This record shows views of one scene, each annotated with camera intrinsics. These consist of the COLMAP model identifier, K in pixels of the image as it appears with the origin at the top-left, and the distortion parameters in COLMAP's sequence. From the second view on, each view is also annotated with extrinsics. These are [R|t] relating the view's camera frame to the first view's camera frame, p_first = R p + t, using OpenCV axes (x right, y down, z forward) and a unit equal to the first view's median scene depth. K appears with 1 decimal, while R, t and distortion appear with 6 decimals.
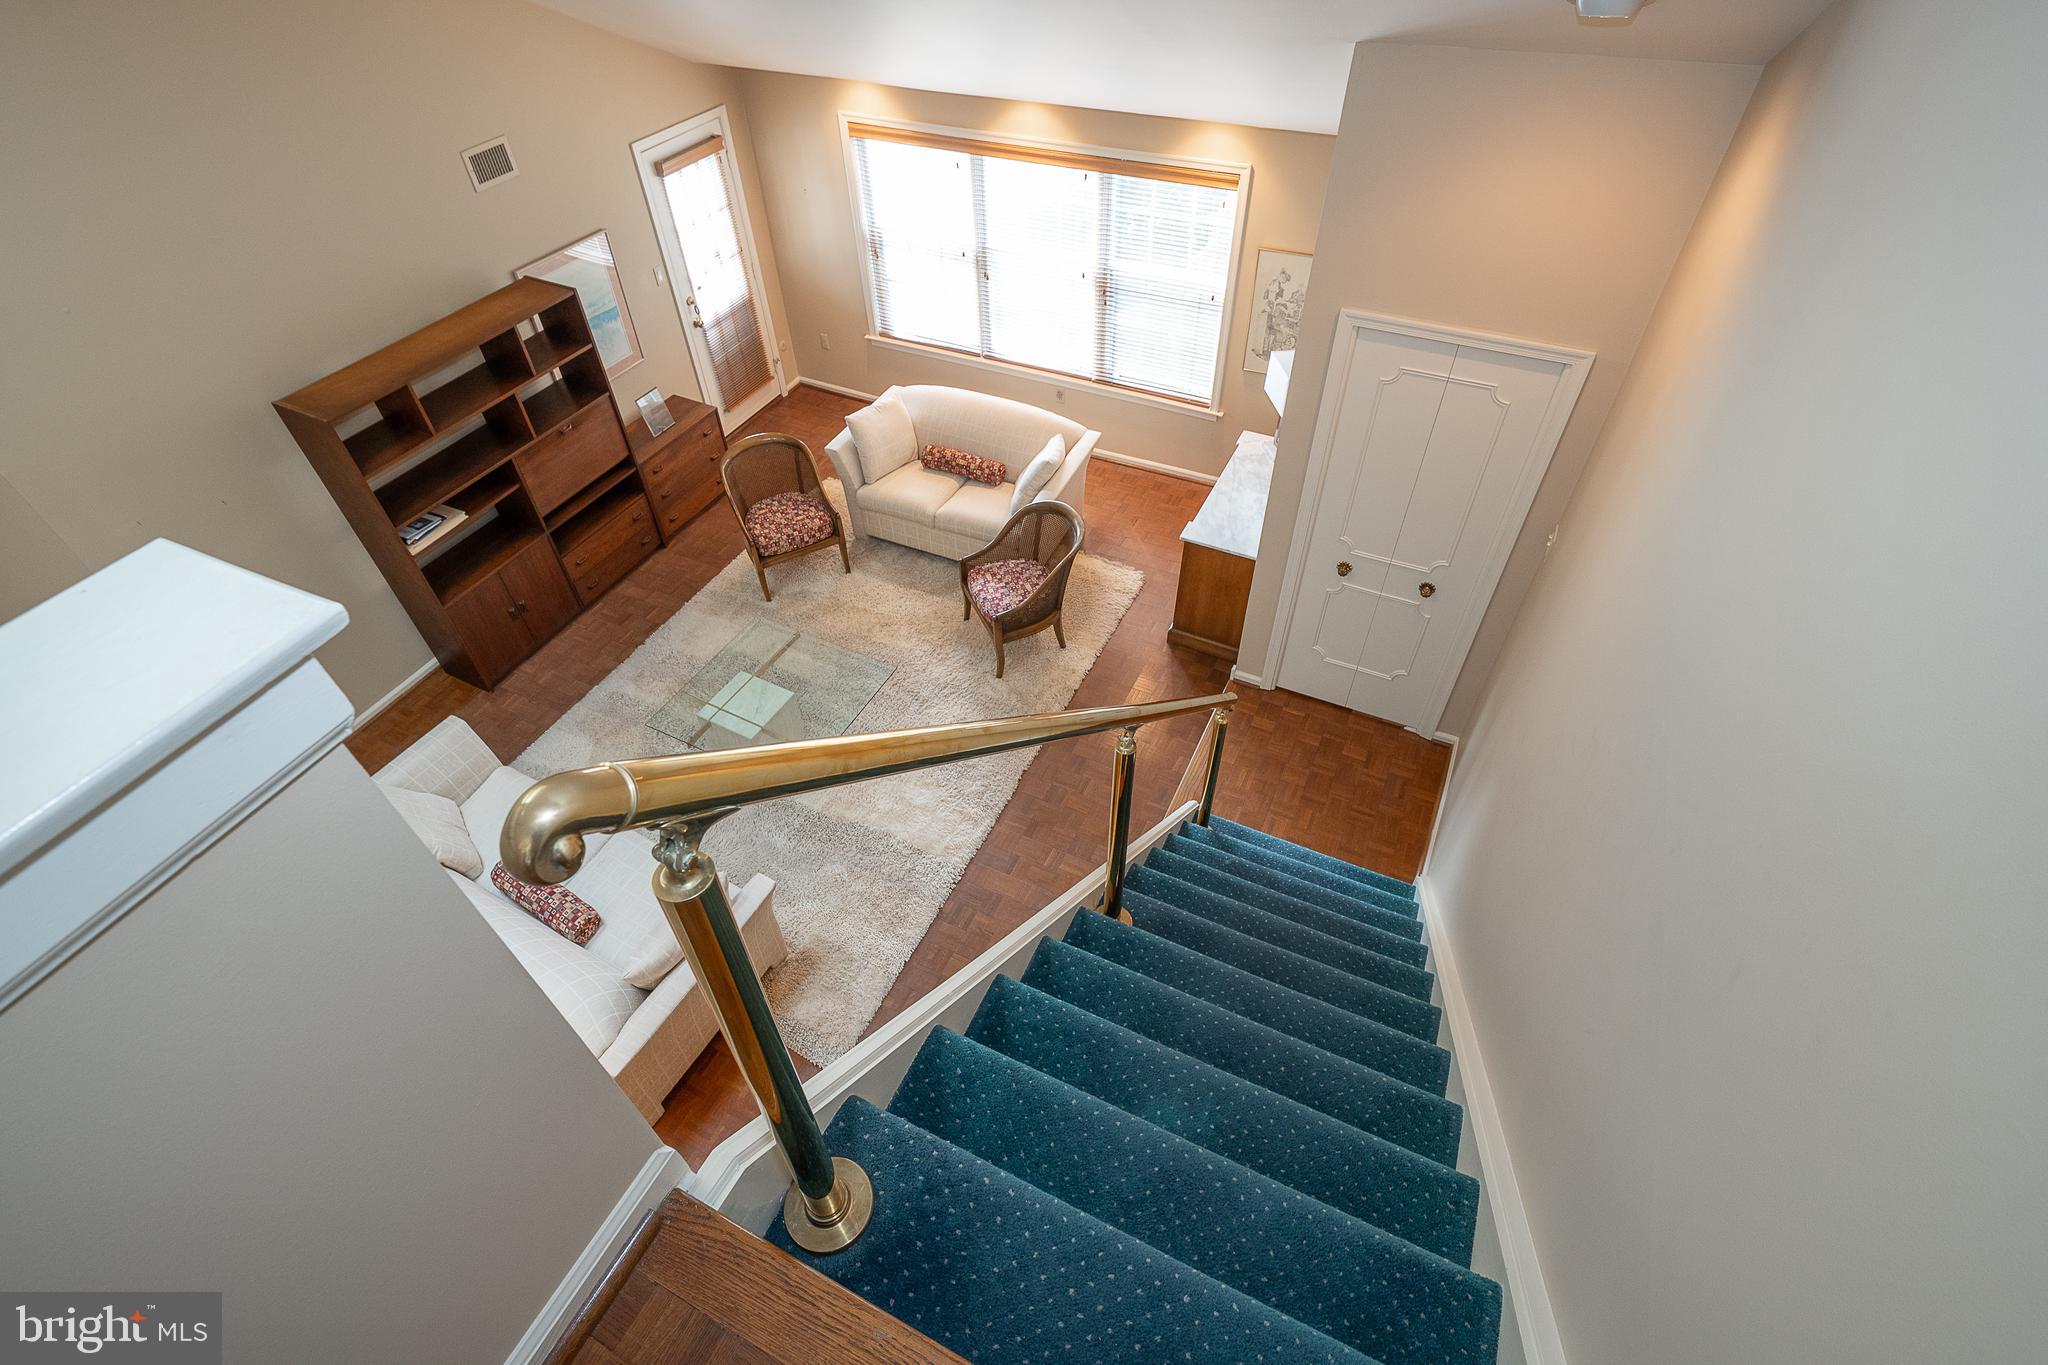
lens RADIAL K [[961.4, 0, 1018.0], [0, 961.4, 675.1], [0, 0, 1]] dist [0.004565, 0.000536]
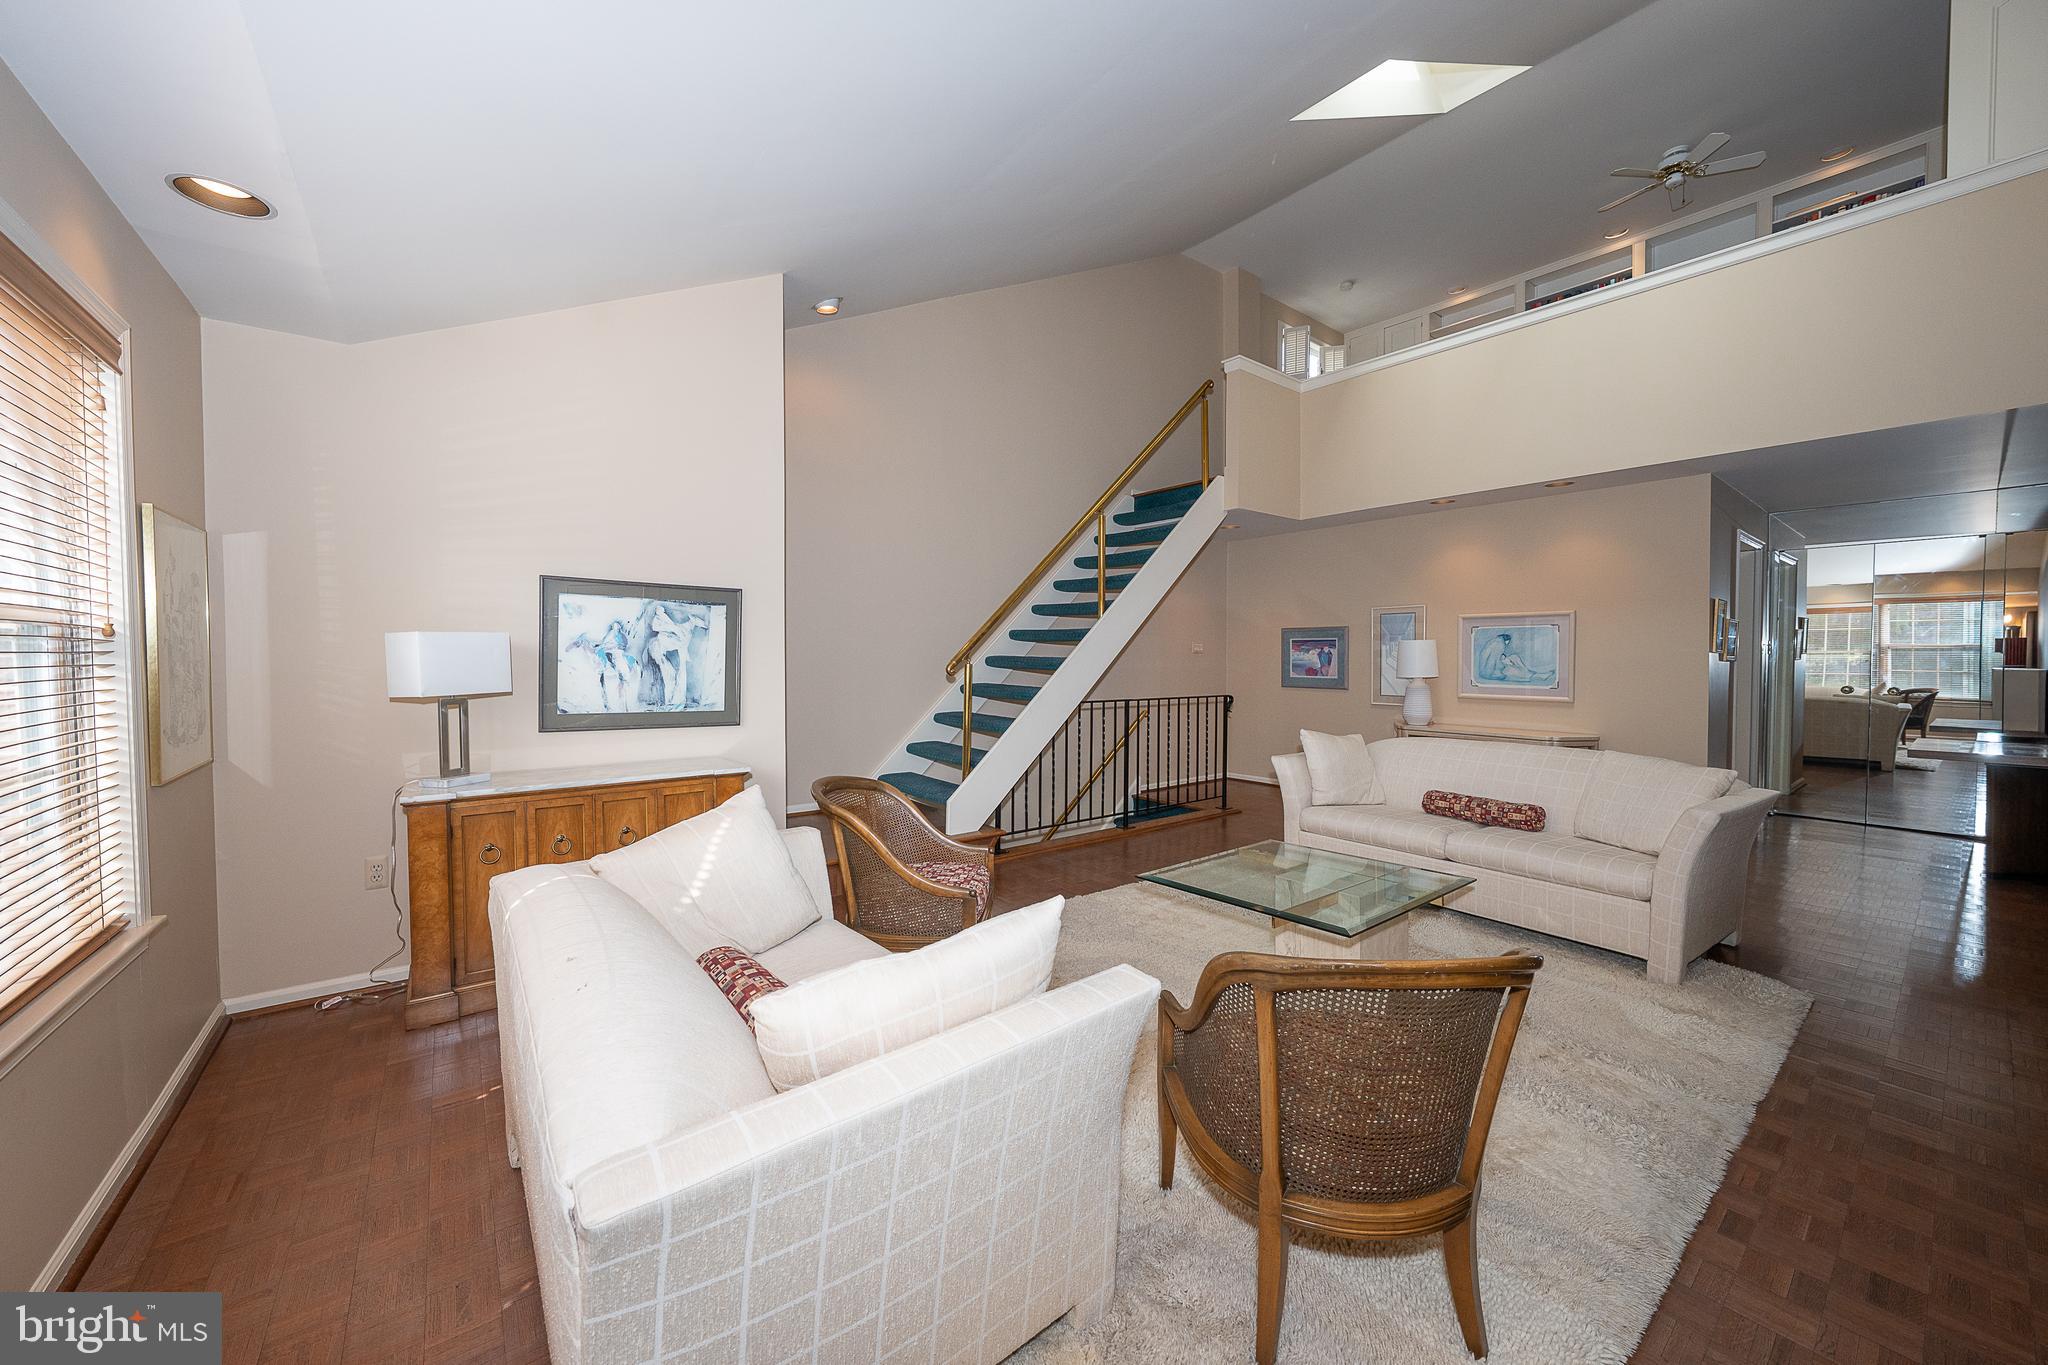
lens RADIAL K [[753.6, 0, 1030.2], [0, 753.6, 669.7], [0, 0, 1]] dist [-0.008905, 0.000016]
pose [[-0.903826, 0.016064, 0.427598, -0.263732], [0.319730, 0.689475, 0.649921, -0.461819], [-0.284378, 0.724131, -0.628302, 1.105889]]
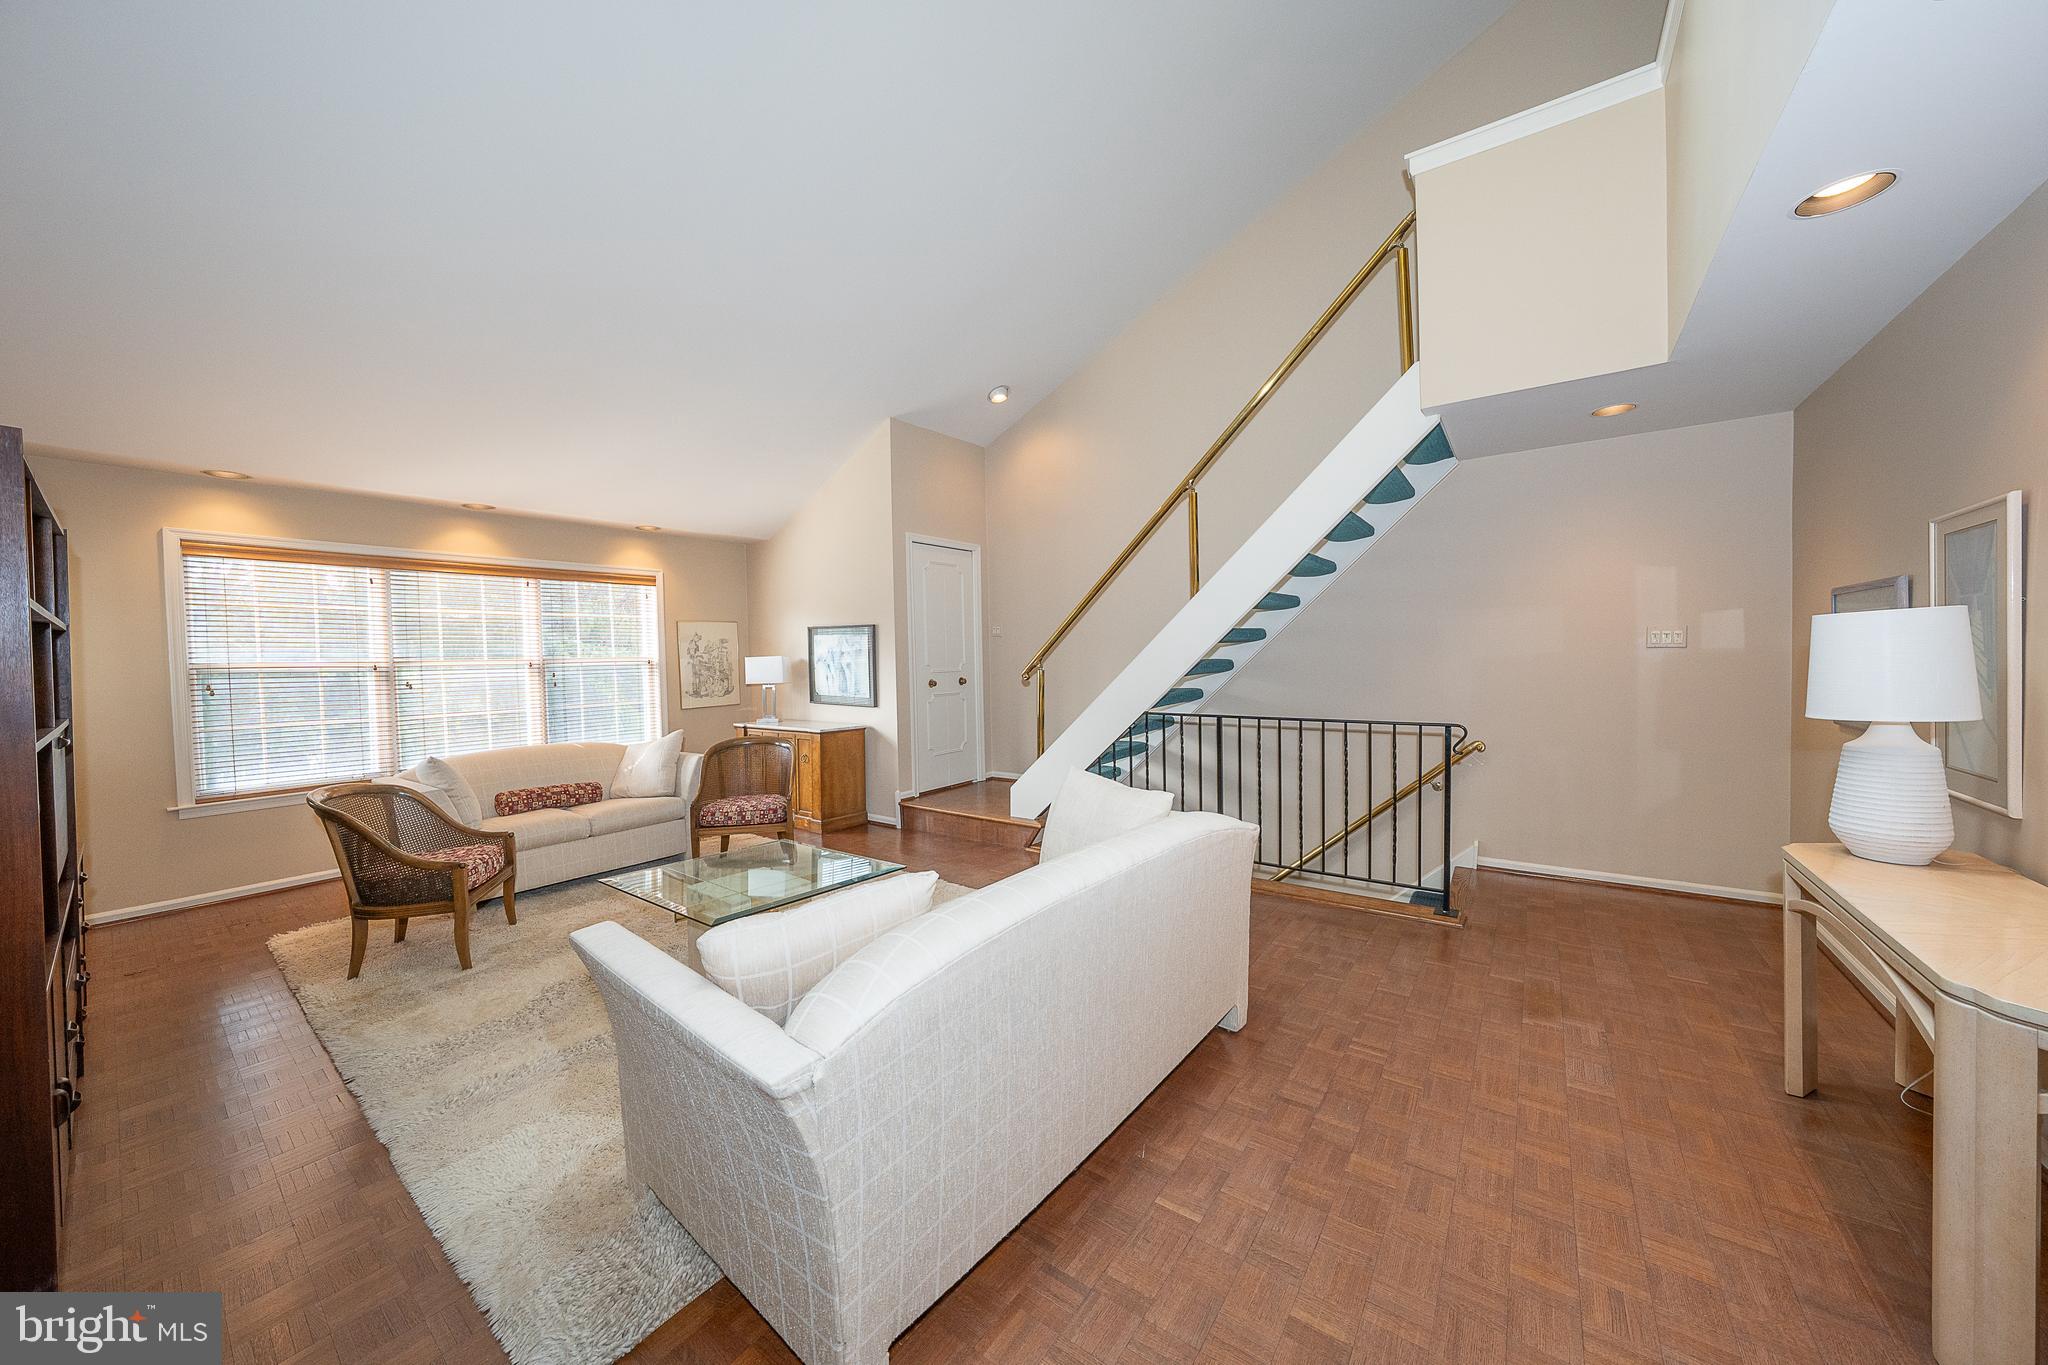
lens RADIAL K [[703.6, 0, 1024.4], [0, 703.6, 678.2], [0, 0, 1]] dist [-0.025411, 0.004968]
pose [[0.176868, -0.009848, 0.984185, -0.679745], [0.711212, 0.692507, -0.120883, 0.119790], [-0.680364, 0.721344, 0.129487, 0.536059]]
